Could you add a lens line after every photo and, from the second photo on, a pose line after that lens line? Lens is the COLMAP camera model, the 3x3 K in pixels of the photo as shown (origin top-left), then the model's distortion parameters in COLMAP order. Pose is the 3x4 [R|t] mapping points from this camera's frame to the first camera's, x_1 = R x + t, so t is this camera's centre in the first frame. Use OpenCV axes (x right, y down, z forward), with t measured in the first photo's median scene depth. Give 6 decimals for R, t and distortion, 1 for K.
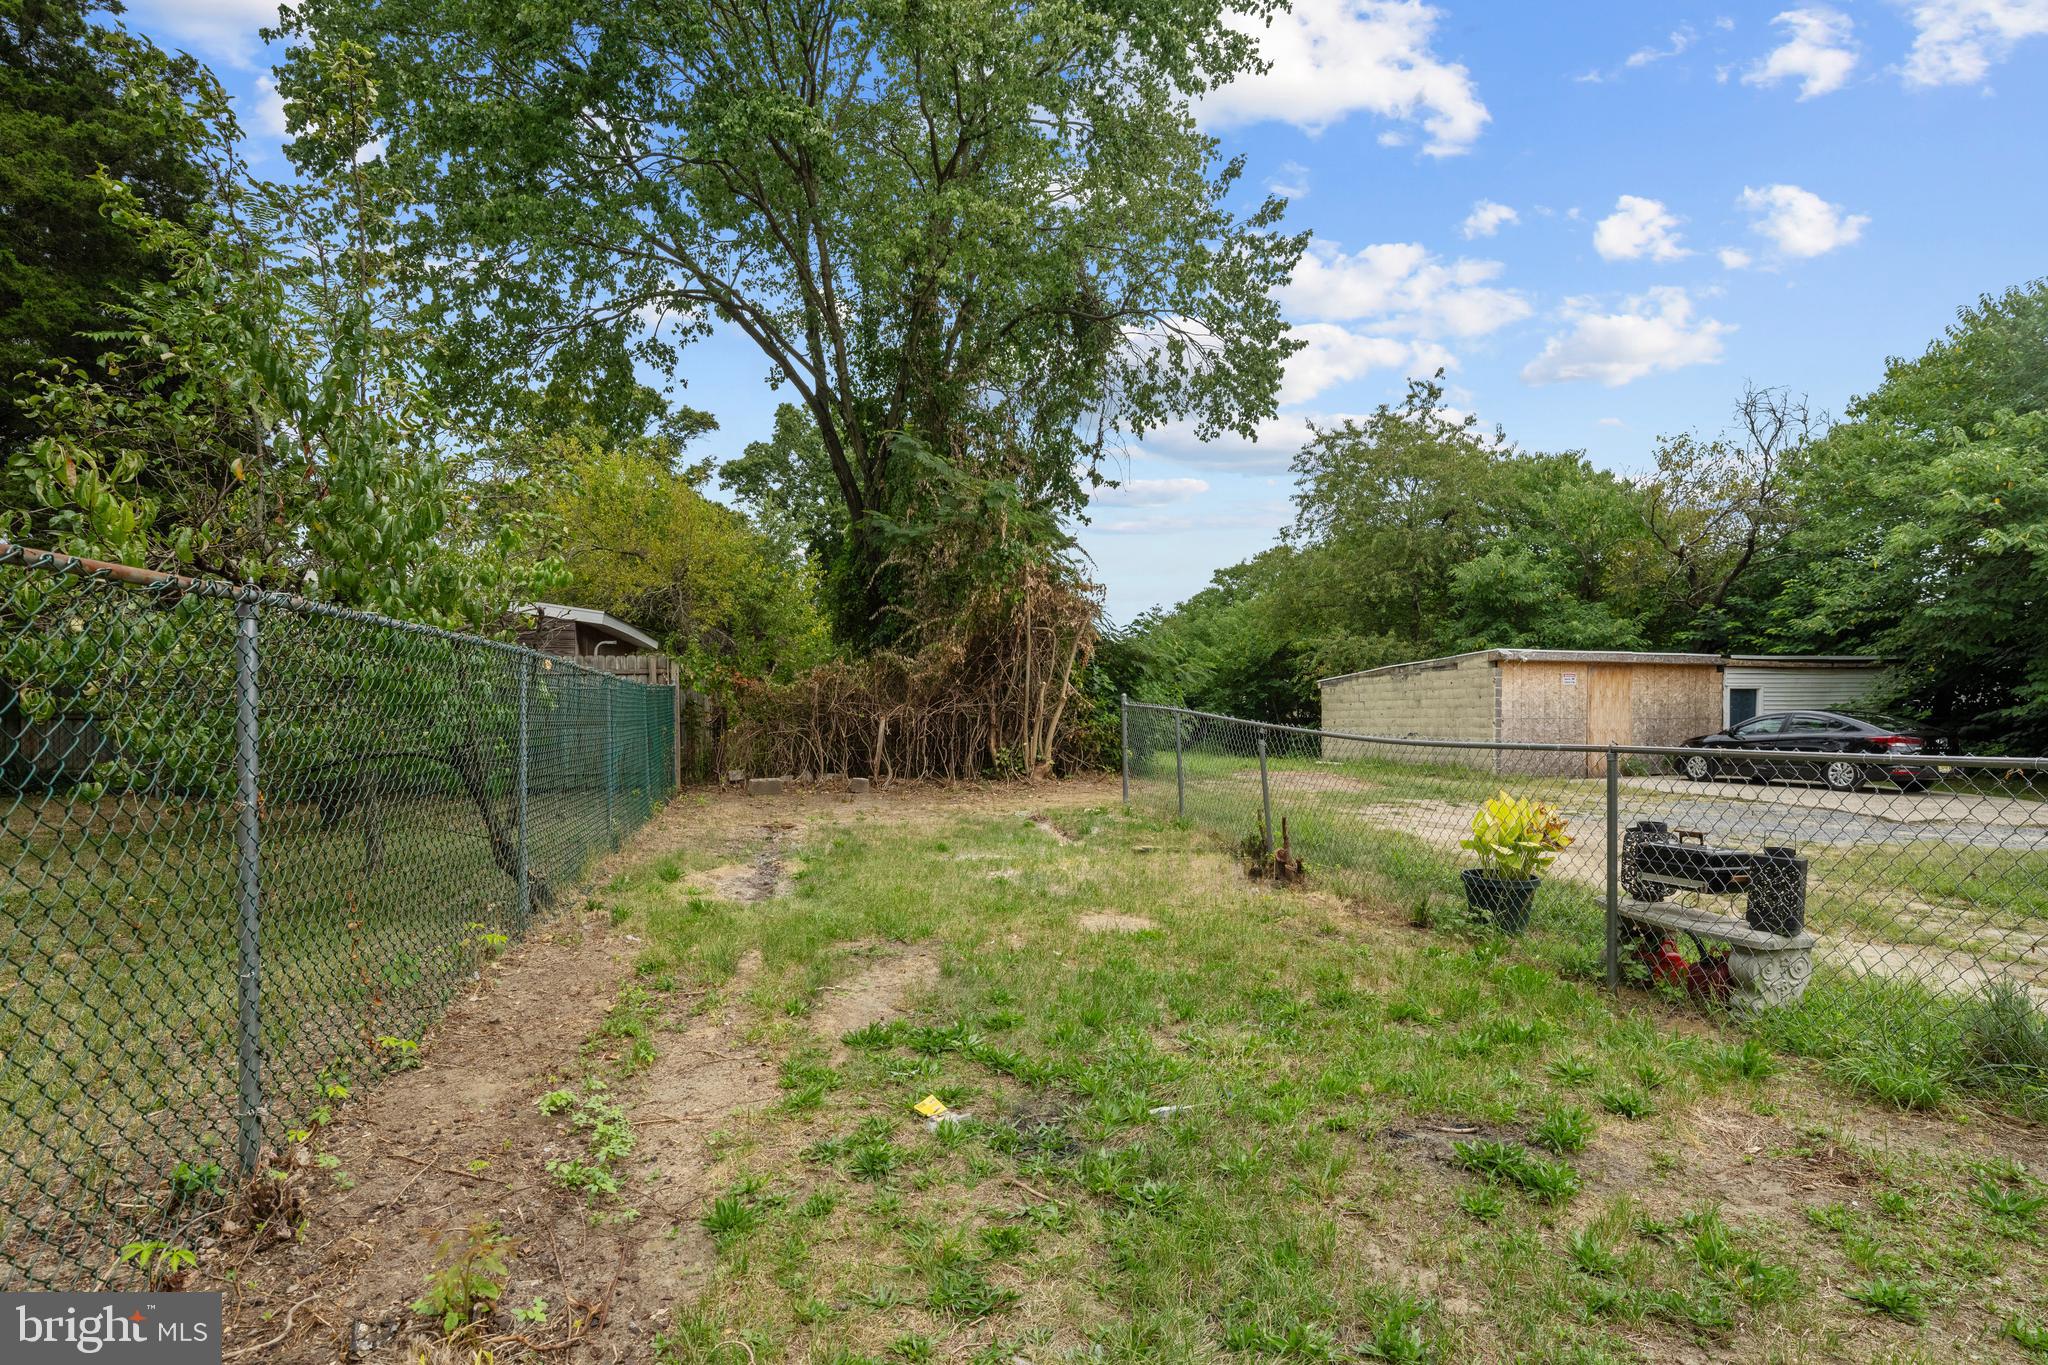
lens RADIAL K [[1016.8, 0, 1020.4], [0, 1016.8, 674.8], [0, 0, 1]] dist [0.001573, 0.001506]
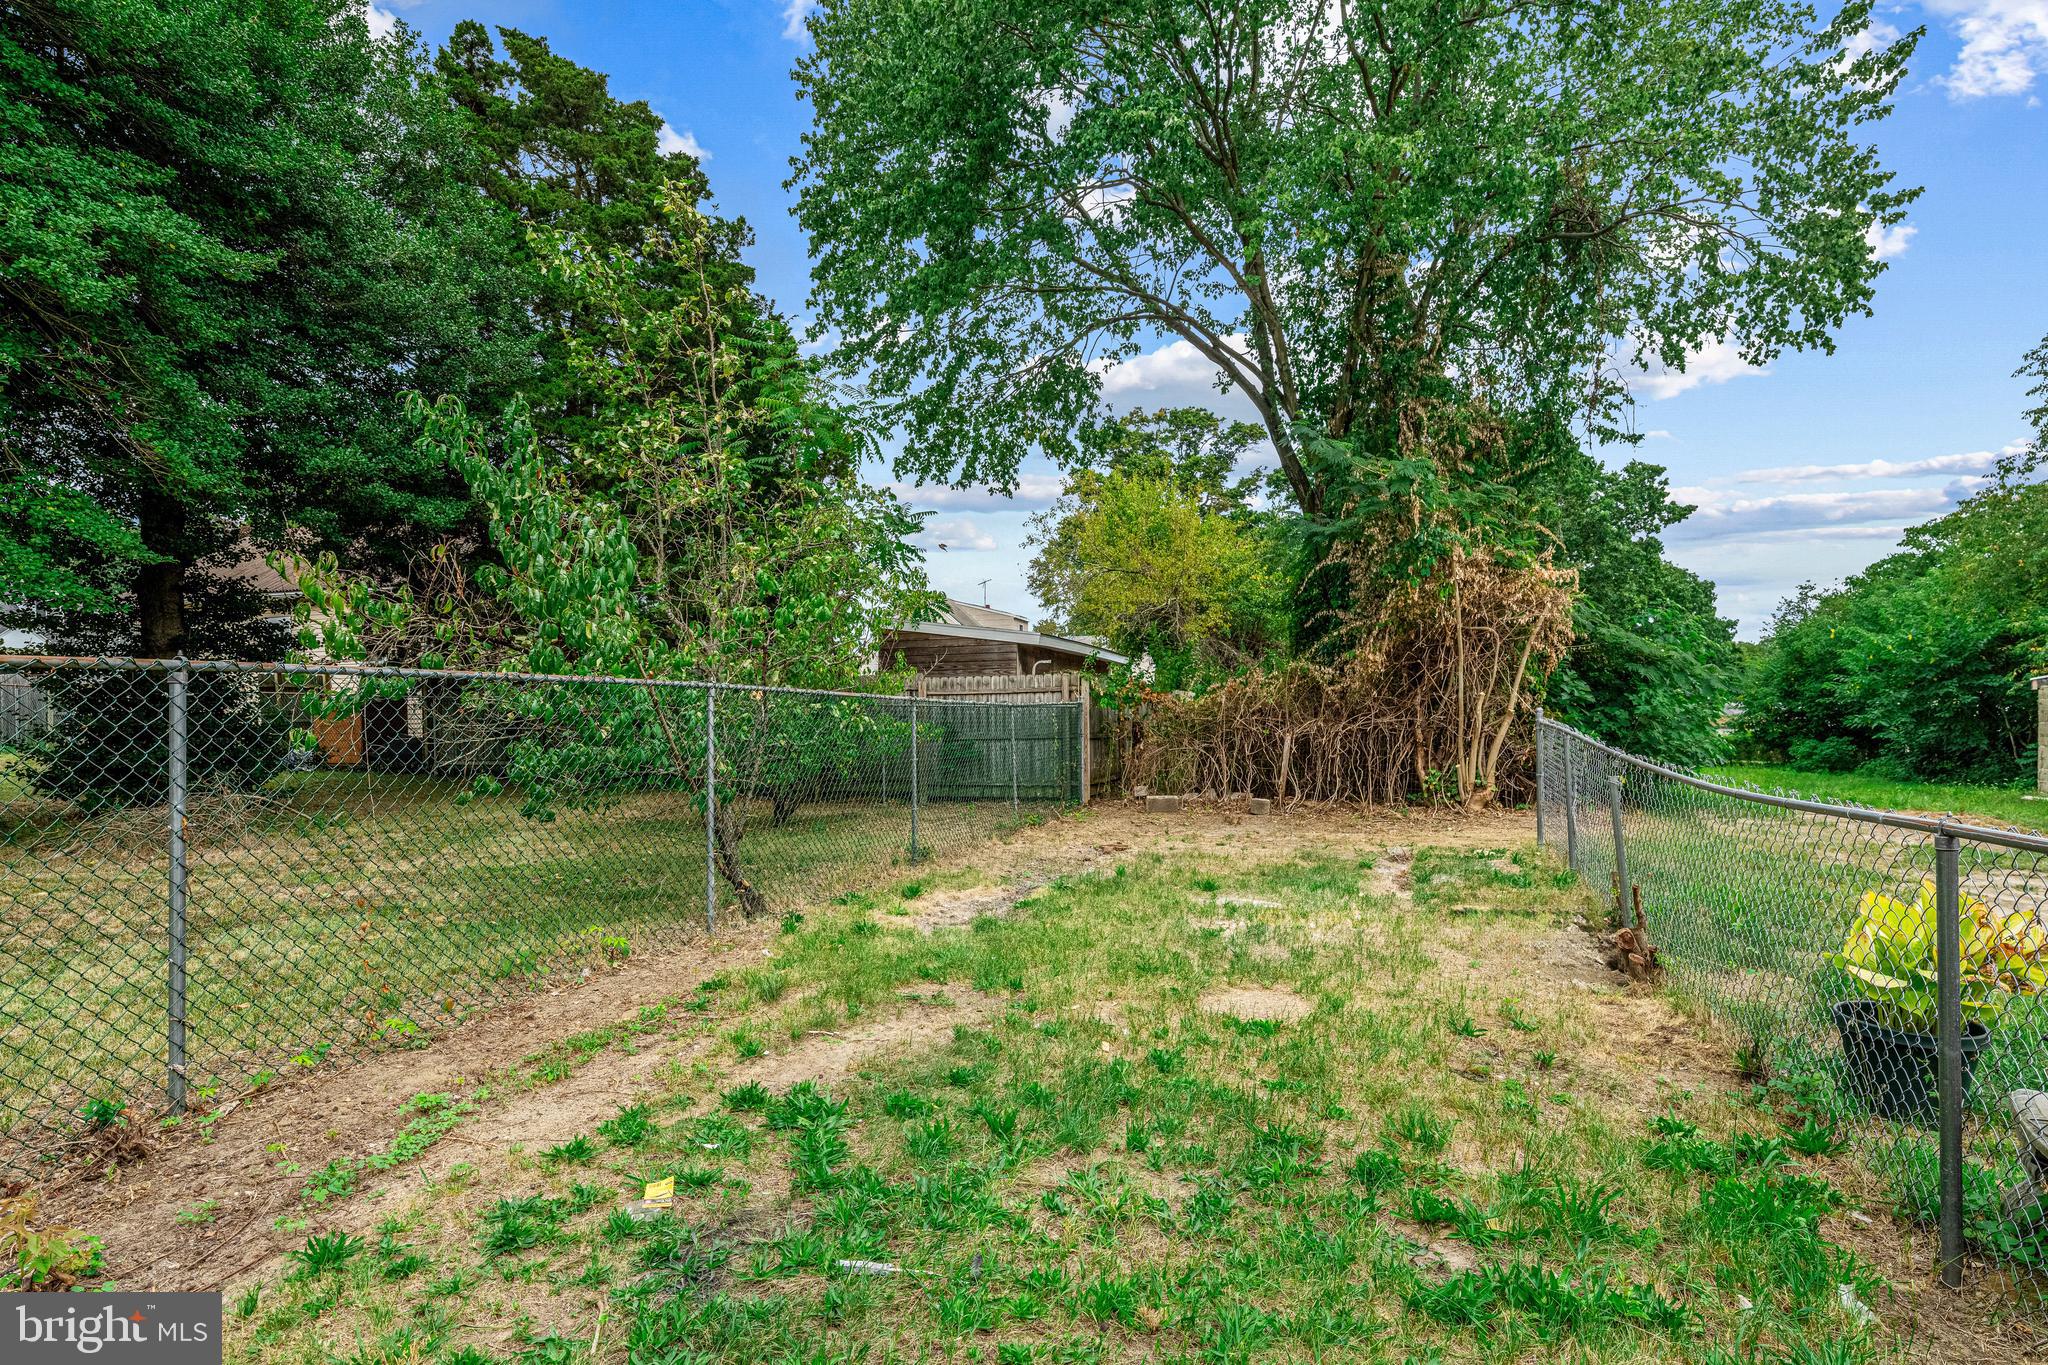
lens RADIAL K [[1016.8, 0, 1024.8], [0, 1016.8, 694.6], [0, 0, 1]] dist [0.001573, 0.001506]
pose [[0.840200, -0.015299, -0.542060, 0.159551], [0.022456, 0.999726, 0.006592, -0.004905], [0.541811, -0.017711, 0.840314, 0.094764]]
